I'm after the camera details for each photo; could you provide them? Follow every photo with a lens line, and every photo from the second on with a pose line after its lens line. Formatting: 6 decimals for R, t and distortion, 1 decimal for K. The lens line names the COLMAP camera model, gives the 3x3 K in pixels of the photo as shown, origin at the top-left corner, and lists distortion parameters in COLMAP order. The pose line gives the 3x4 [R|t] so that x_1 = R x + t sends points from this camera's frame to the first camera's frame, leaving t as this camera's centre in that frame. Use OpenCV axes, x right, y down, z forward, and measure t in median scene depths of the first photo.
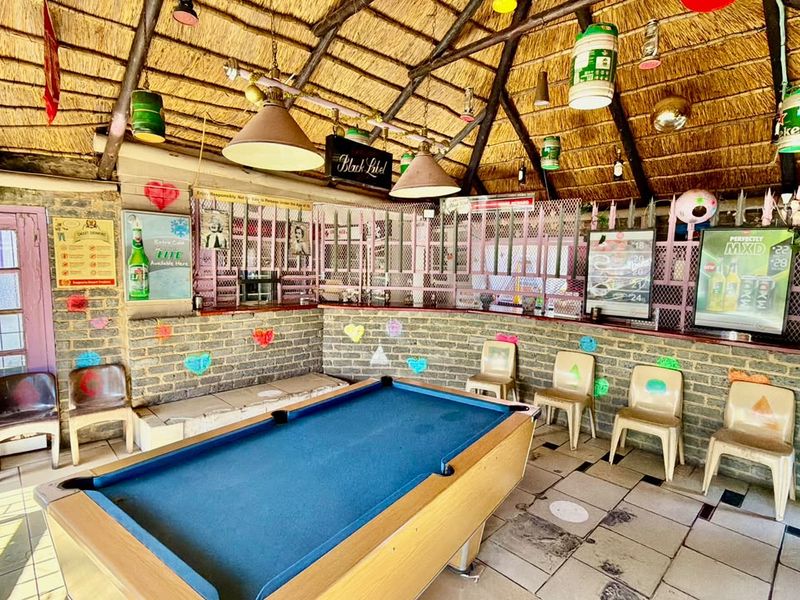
lens RADIAL K [[425.6, 0, 397.9], [0, 425.6, 298.9], [0, 0, 1]] dist [0.000596, -0.000350]
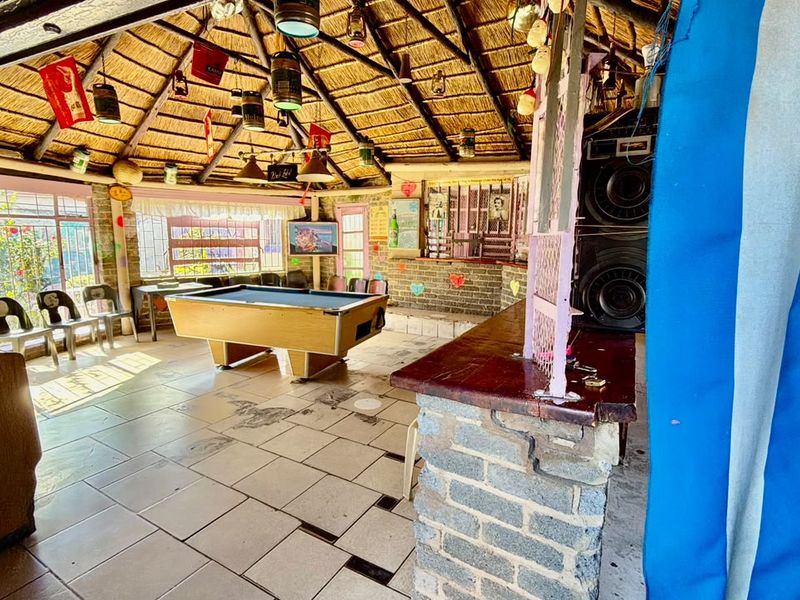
lens RADIAL K [[425.6, 0, 398.4], [0, 425.6, 301.5], [0, 0, 1]] dist [0.000596, -0.000350]
pose [[0.265795, 0.135417, -0.954471, 1.064809], [-0.093098, 0.989063, 0.114399, 0.017367], [0.959524, 0.058453, 0.275495, 0.461475]]
